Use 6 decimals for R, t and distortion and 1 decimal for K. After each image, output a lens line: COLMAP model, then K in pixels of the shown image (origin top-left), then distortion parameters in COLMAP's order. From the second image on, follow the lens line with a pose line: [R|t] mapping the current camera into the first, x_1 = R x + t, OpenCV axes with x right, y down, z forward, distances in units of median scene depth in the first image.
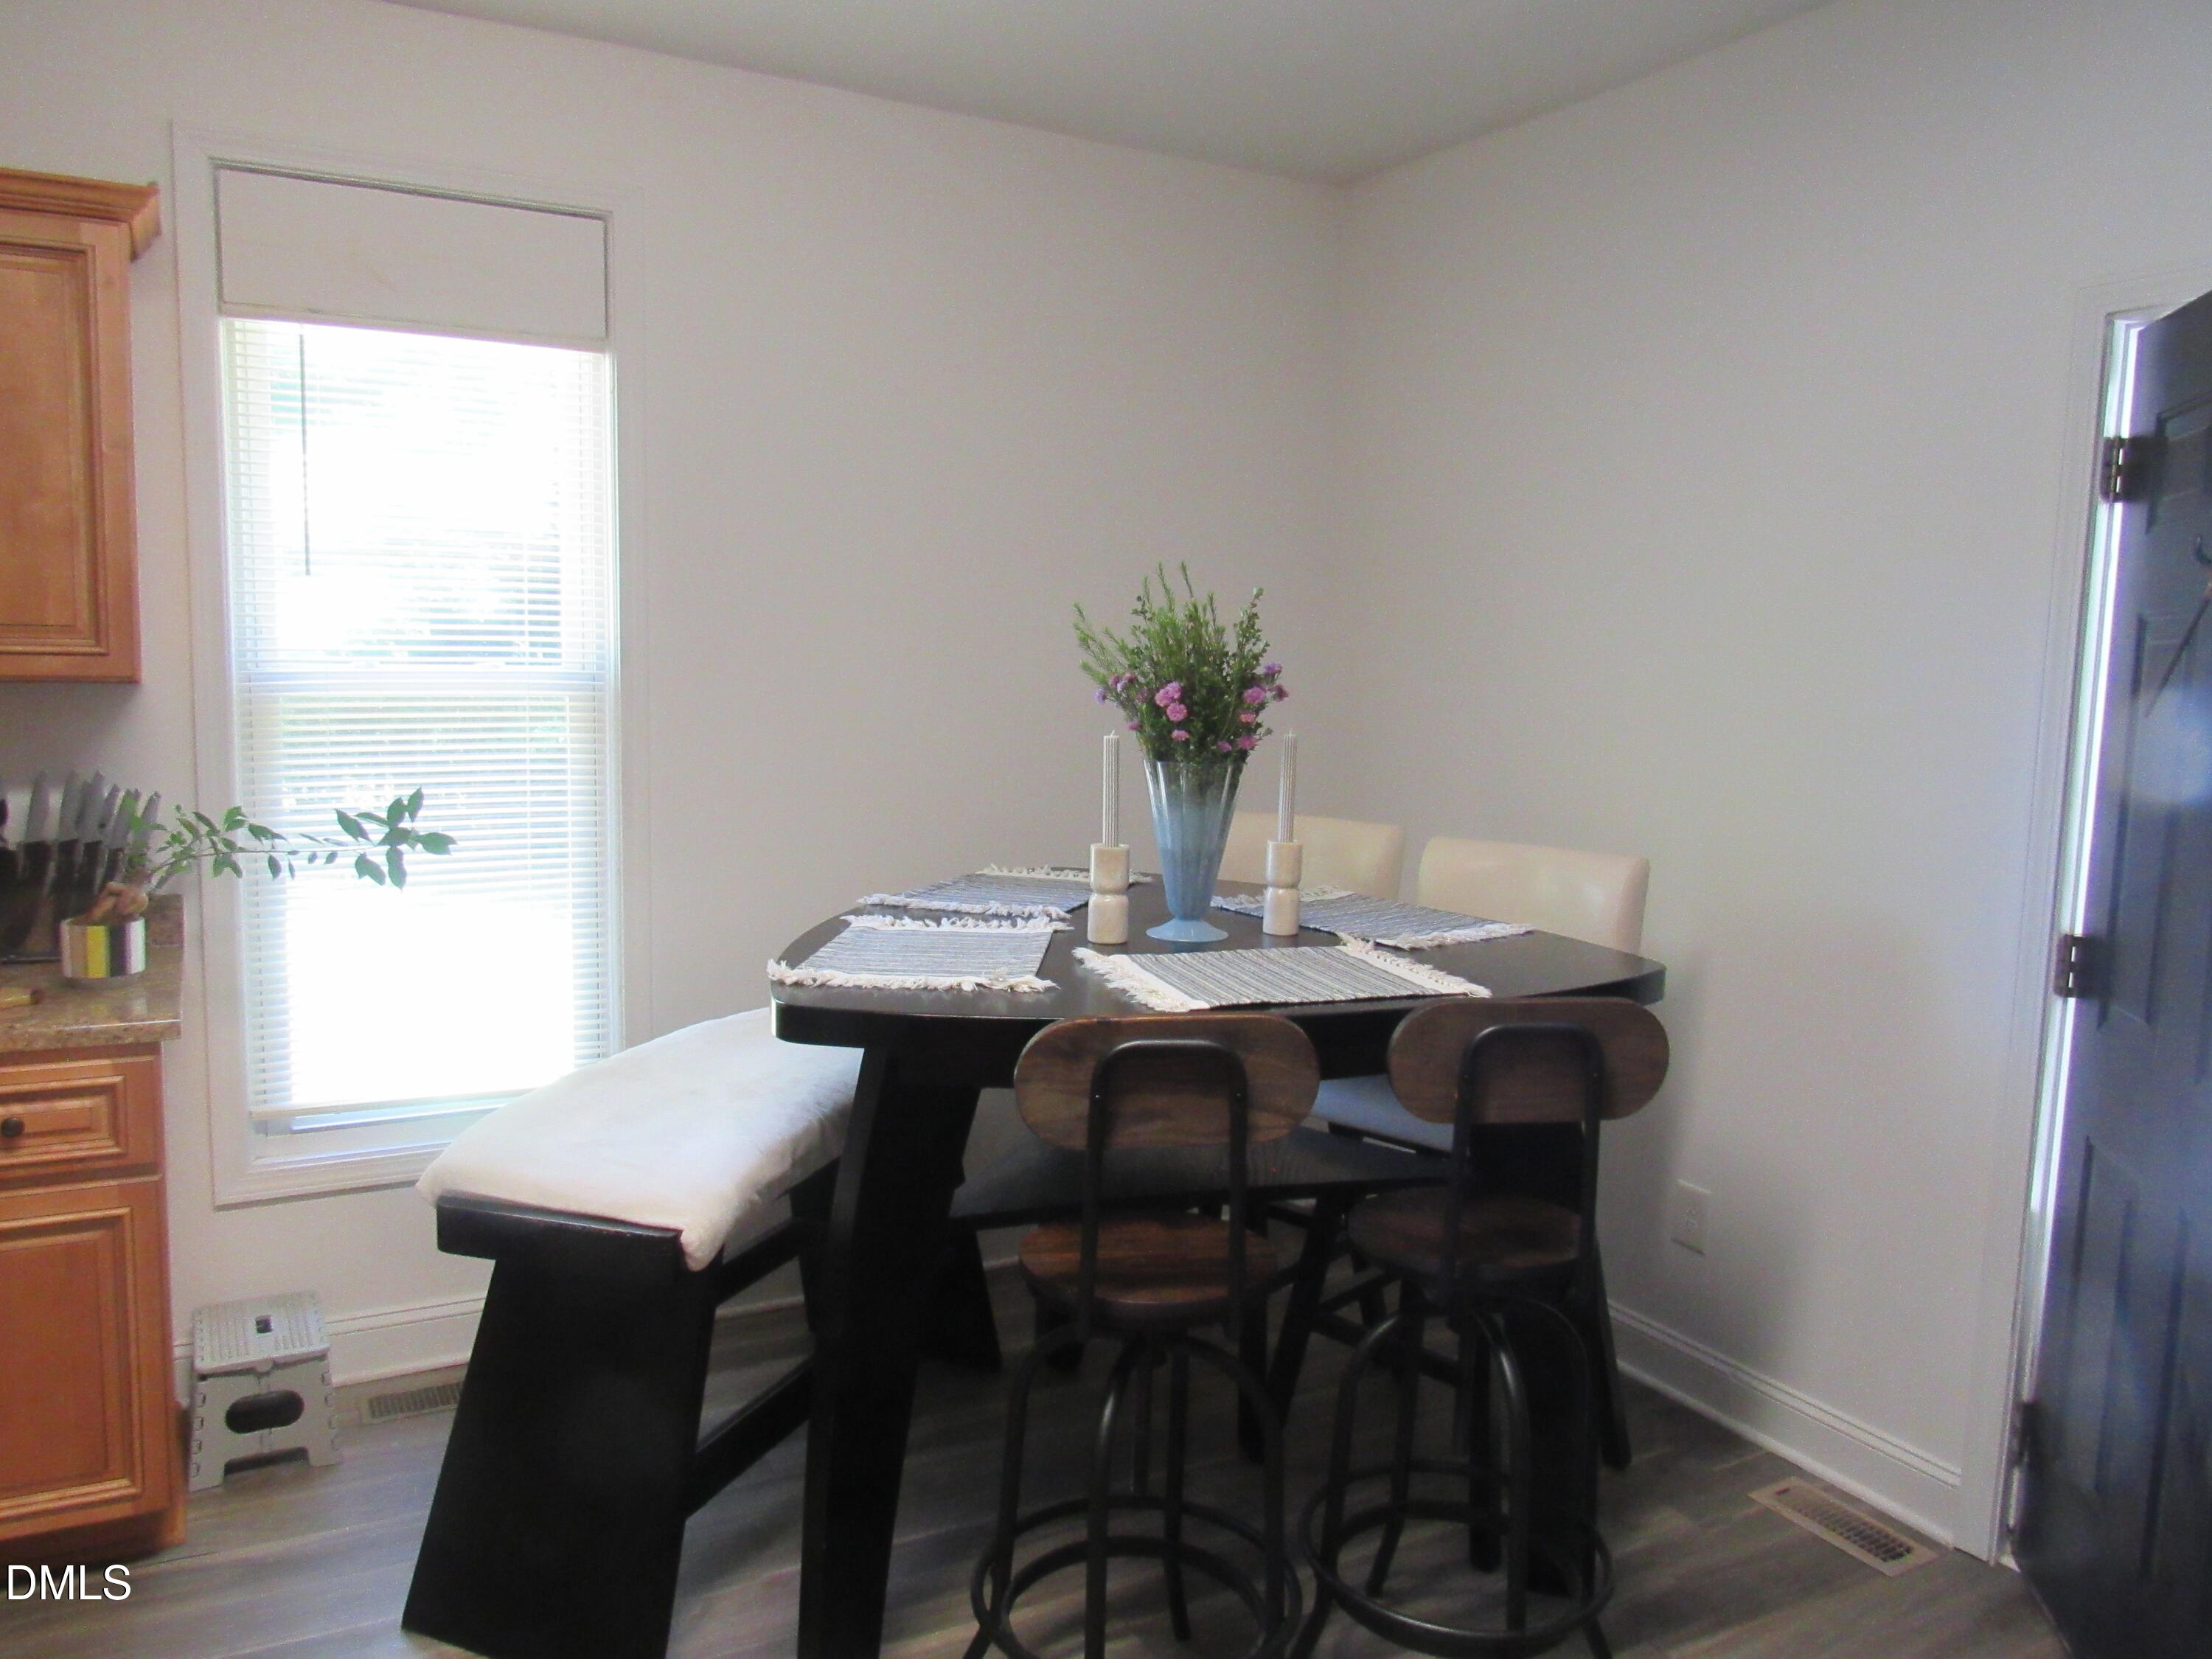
lens RADIAL K [[1578.2, 0, 1114.8], [0, 1578.2, 822.0], [0, 0, 1]] dist [-0.044971, 0.029118]
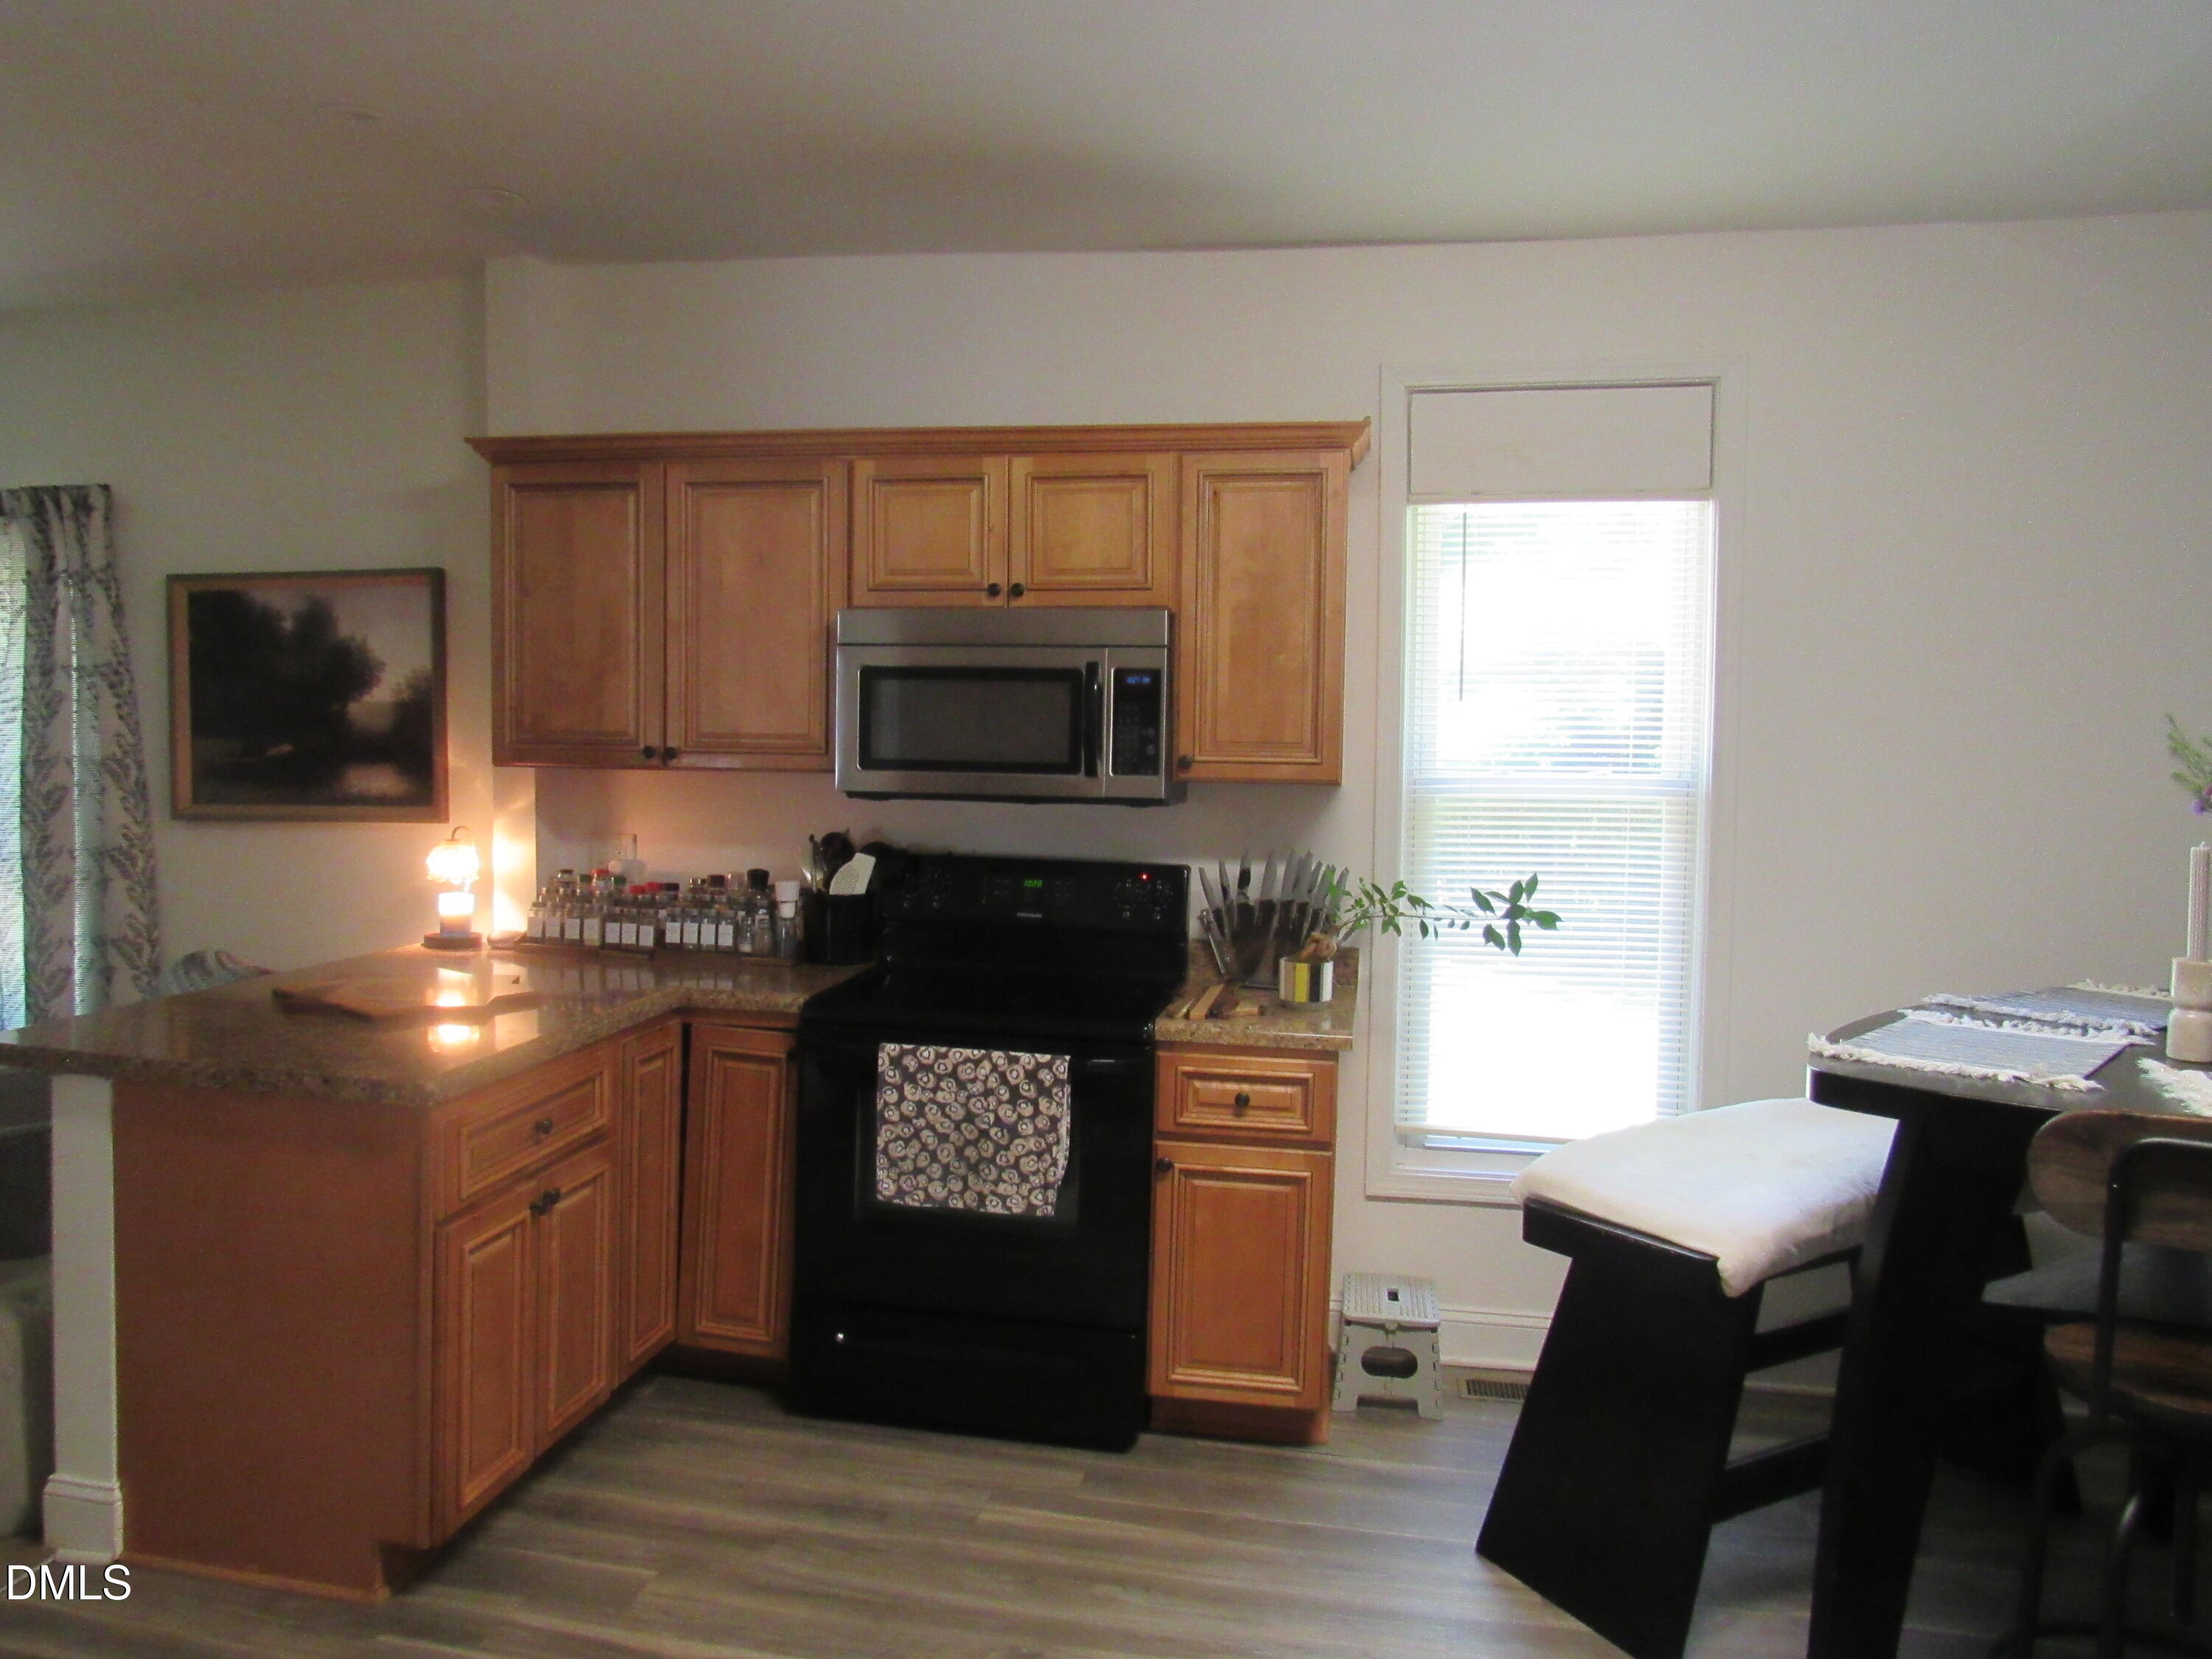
lens RADIAL K [[1578.2, 0, 1121.8], [0, 1578.2, 828.4], [0, 0, 1]] dist [-0.044971, 0.029118]
pose [[0.771569, 0.023800, -0.635701, 0.090113], [-0.064609, 0.997064, -0.041089, 0.015233], [0.632857, 0.072775, 0.770841, -0.159221]]
